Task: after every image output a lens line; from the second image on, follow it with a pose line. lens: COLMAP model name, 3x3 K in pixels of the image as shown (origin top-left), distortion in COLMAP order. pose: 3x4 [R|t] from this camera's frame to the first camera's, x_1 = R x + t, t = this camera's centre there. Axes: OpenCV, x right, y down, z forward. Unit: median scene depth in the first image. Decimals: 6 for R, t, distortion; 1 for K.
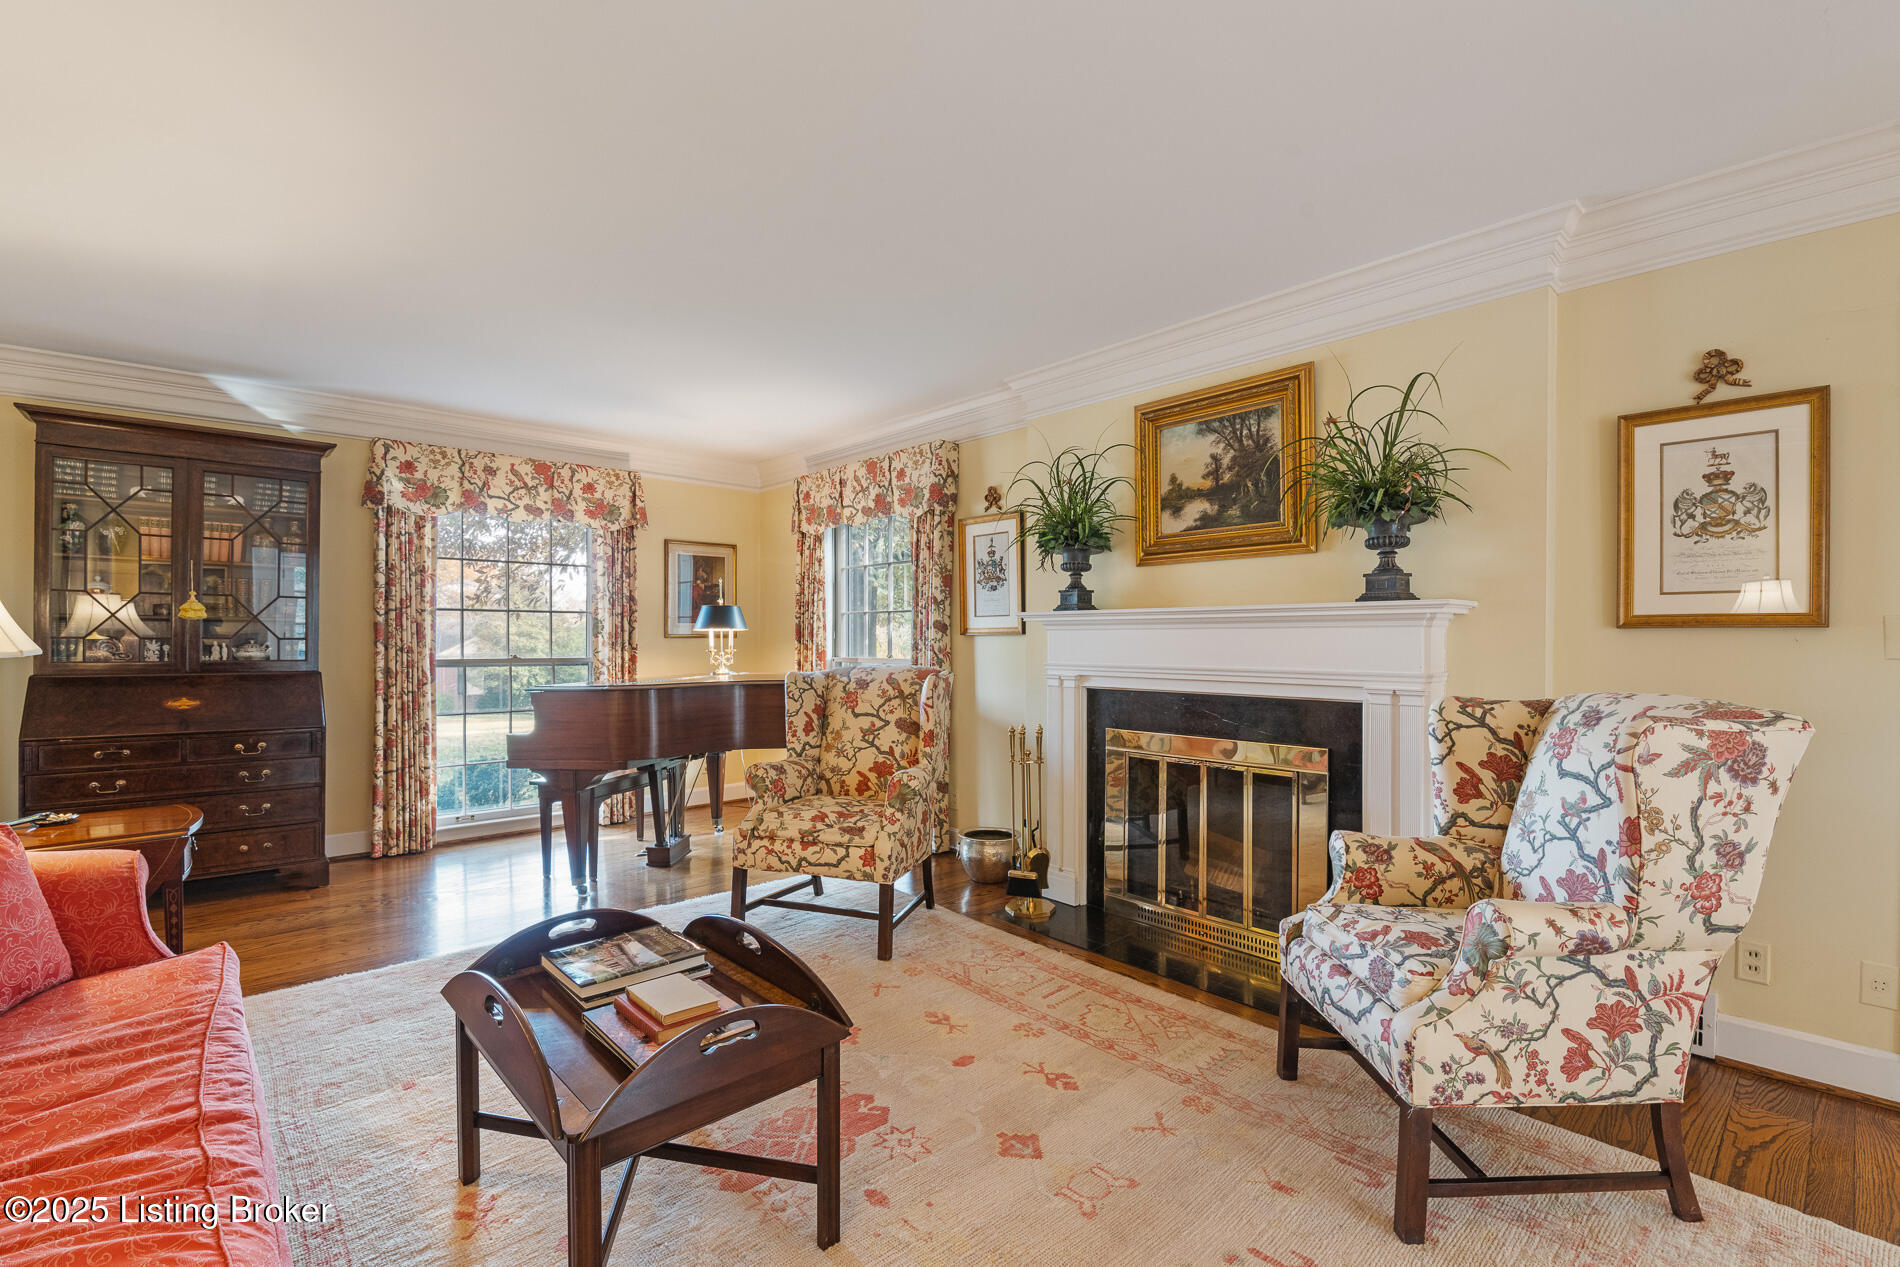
lens RADIAL K [[831.0, 0, 942.3], [0, 831.0, 648.1], [0, 0, 1]] dist [-0.009540, -0.003780]
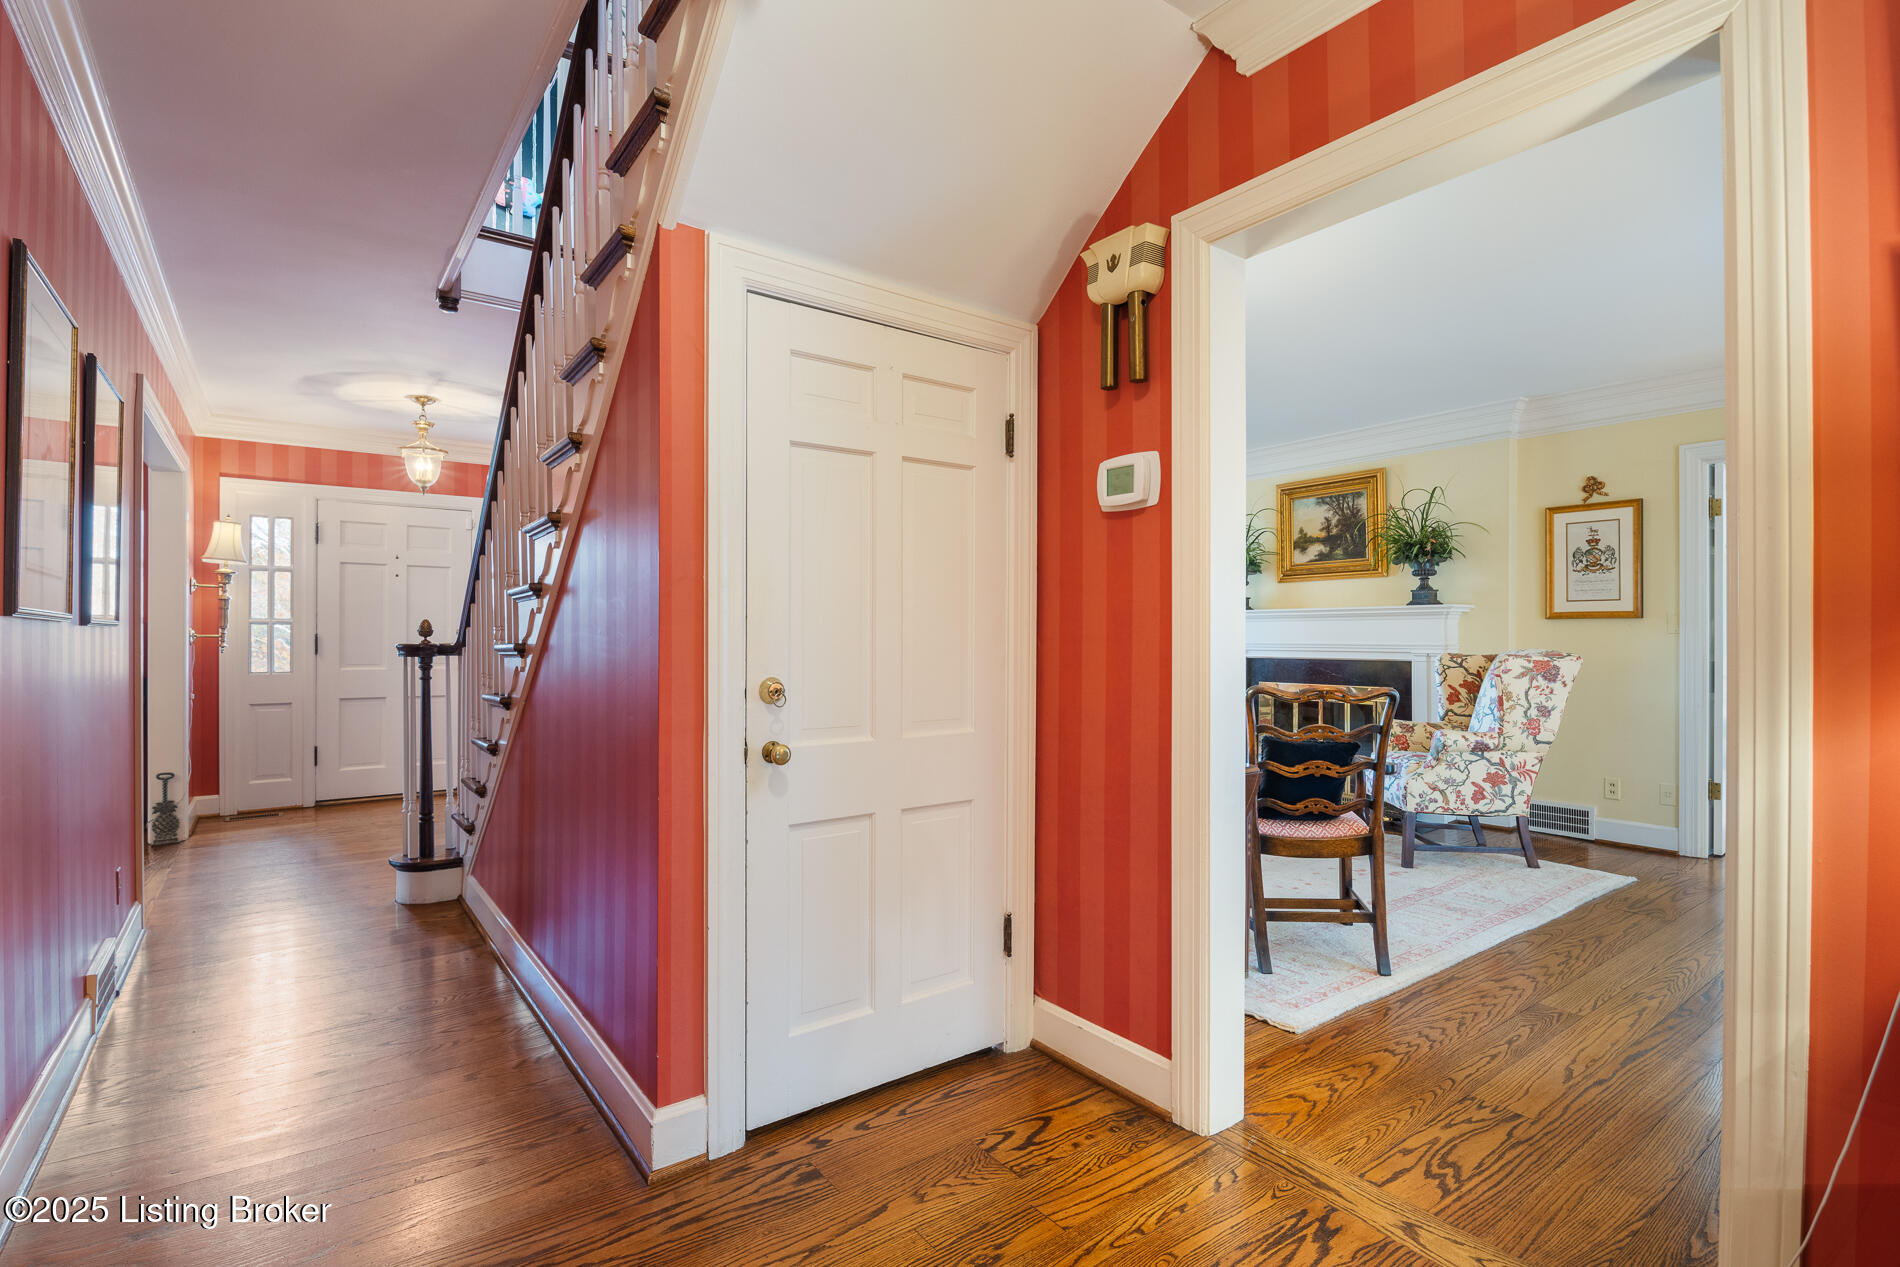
lens RADIAL K [[869.6, 0, 953.3], [0, 869.6, 638.2], [0, 0, 1]] dist [-0.000097, 0.000765]
pose [[0.995015, -0.001065, -0.099723, -0.304884], [0.000261, 0.999967, -0.008074, 0.031775], [0.099728, 0.008008, 0.994983, -1.009541]]
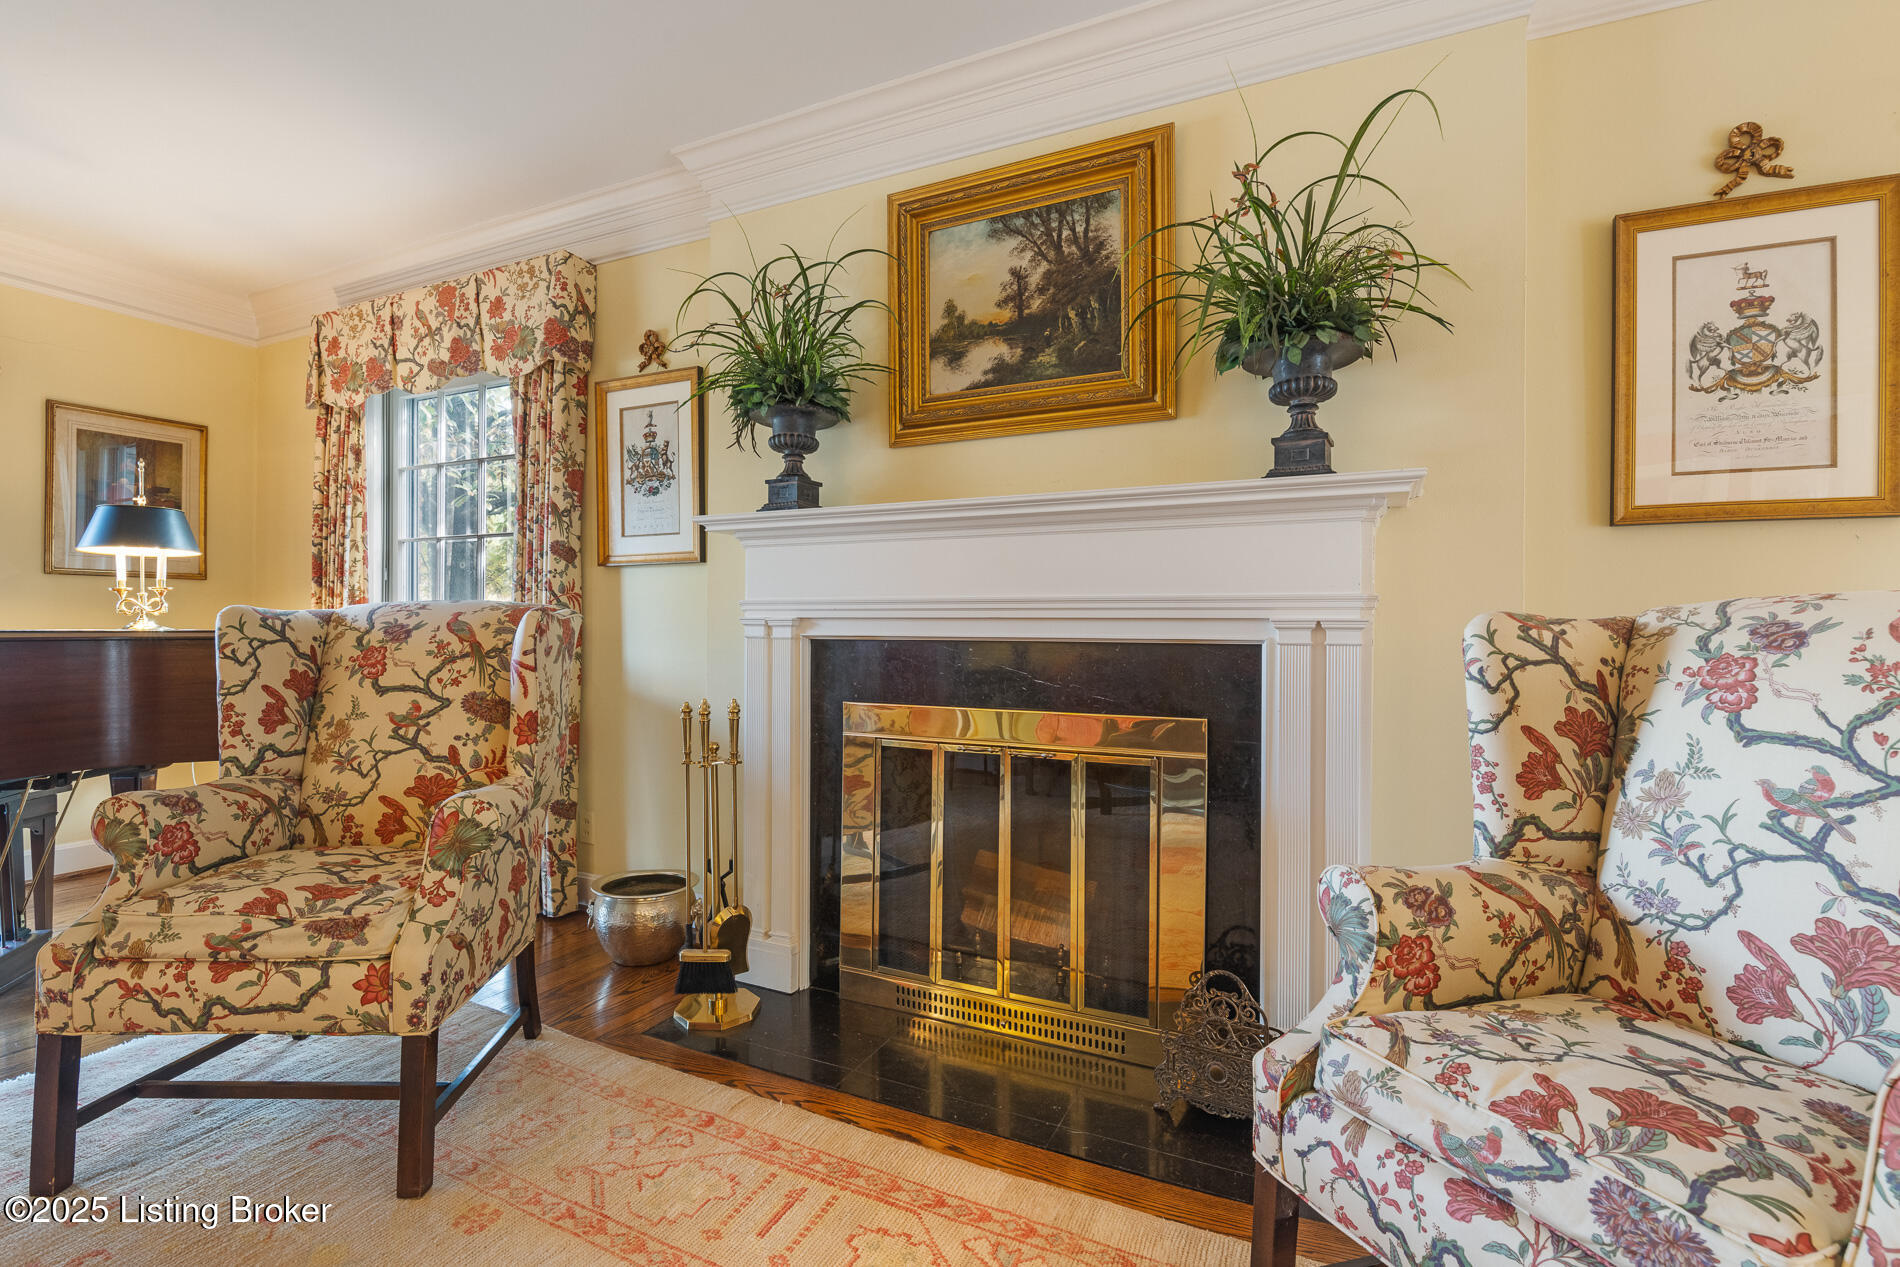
lens RADIAL K [[884.4, 0, 941.4], [0, 884.4, 632.6], [0, 0, 1]] dist [-0.002834, -0.005880]
pose [[0.928563, 0.003509, 0.371158, 0.025522], [-0.002304, 0.999991, -0.003689, 0.061603], [-0.371168, 0.002570, 0.928562, 0.469812]]
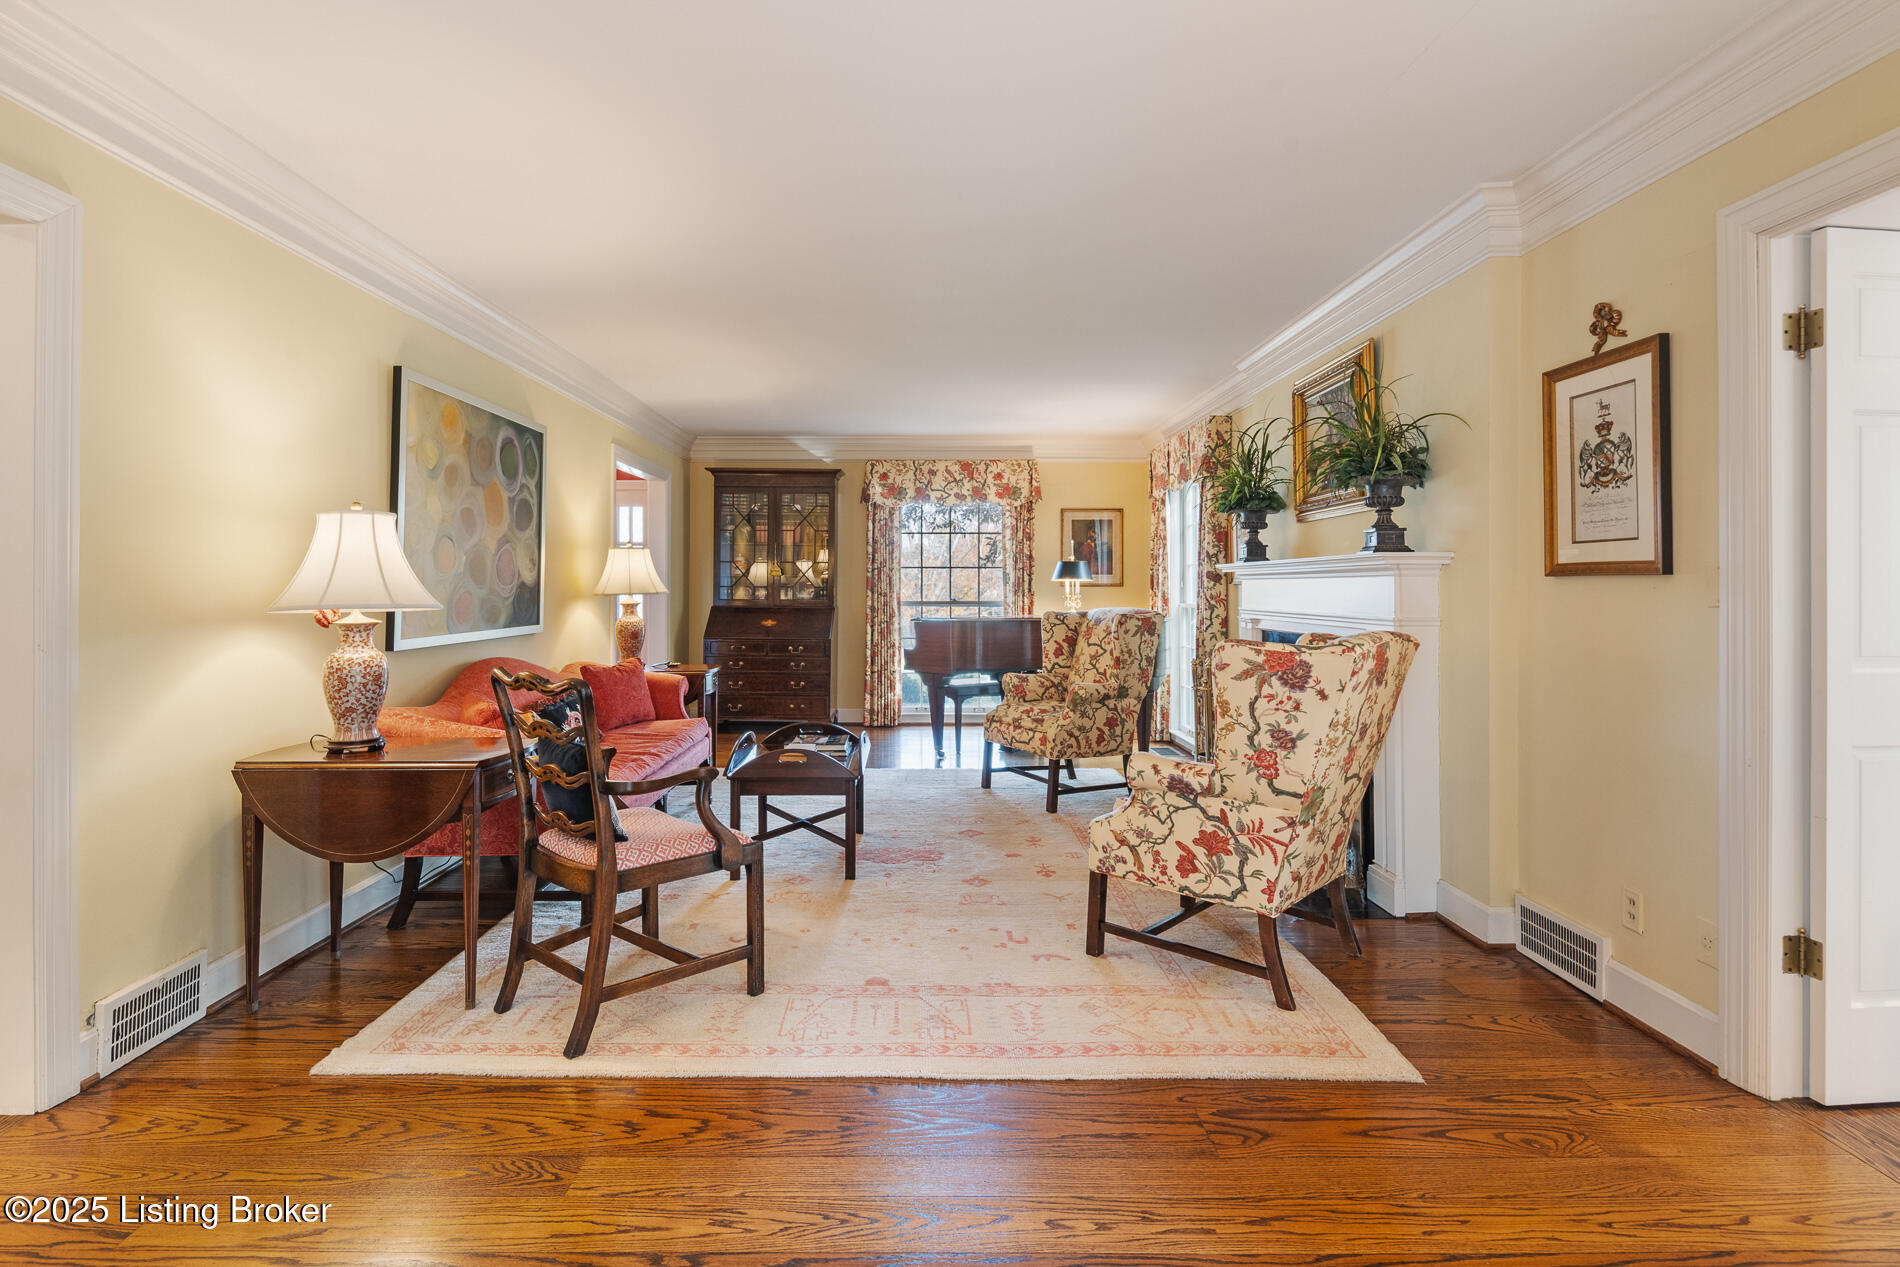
lens RADIAL K [[884.4, 0, 908.5], [0, 884.4, 585.8], [0, 0, 1]] dist [-0.002834, -0.005880]
pose [[0.736073, -0.001170, -0.676901, 0.872699], [-0.008048, 0.999913, -0.010480, 0.005279], [0.676854, 0.013161, 0.735999, -0.321676]]
